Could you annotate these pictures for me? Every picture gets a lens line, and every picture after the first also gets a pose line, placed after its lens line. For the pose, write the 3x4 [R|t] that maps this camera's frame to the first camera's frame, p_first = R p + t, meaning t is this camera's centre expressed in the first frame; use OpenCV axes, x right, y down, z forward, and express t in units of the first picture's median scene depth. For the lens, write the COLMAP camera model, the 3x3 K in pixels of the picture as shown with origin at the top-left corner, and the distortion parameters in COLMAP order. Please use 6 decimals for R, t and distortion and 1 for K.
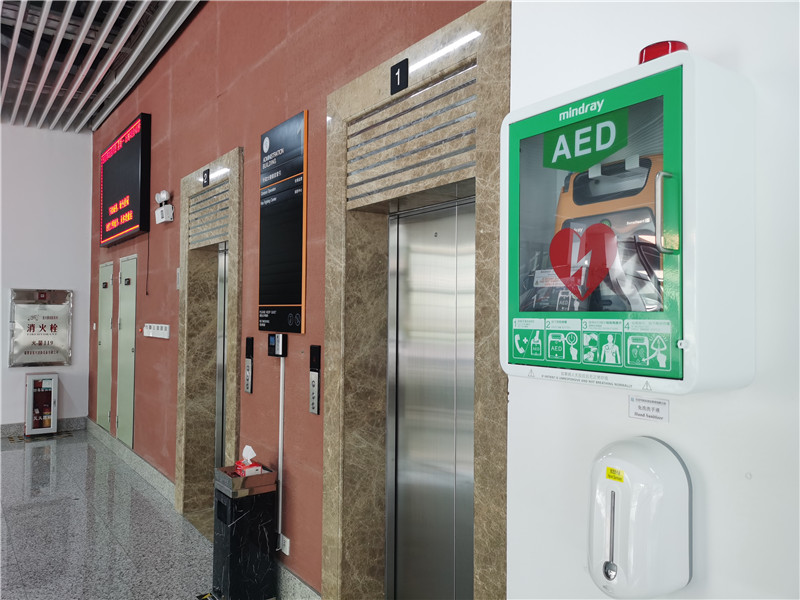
lens RADIAL K [[627.5, 0, 401.2], [0, 627.5, 301.3], [0, 0, 1]] dist [-0.013207, 0.002587]
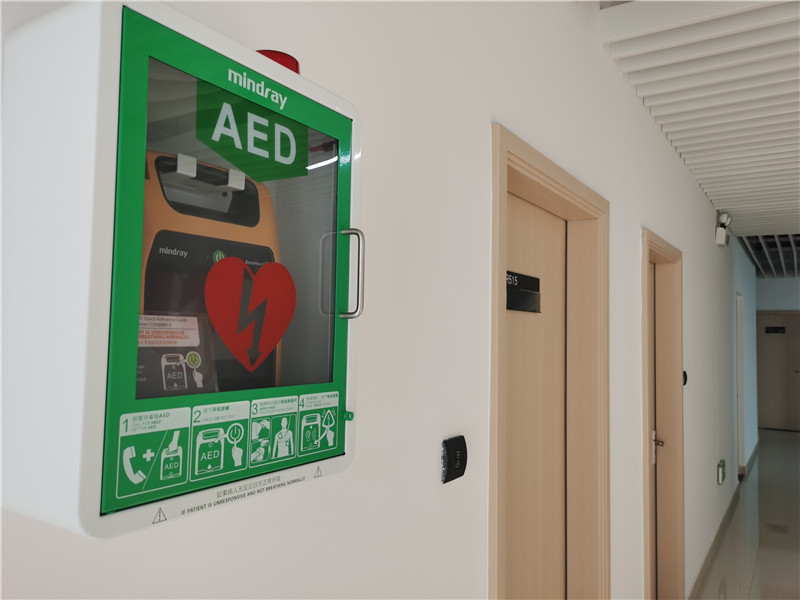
lens RADIAL K [[627.5, 0, 401.1], [0, 627.5, 297.7], [0, 0, 1]] dist [-0.013207, 0.002587]
pose [[-0.396798, 0.040975, 0.916991, -0.388607], [-0.041020, 0.997214, -0.062310, -0.045483], [-0.916989, -0.062339, -0.394012, 1.128165]]
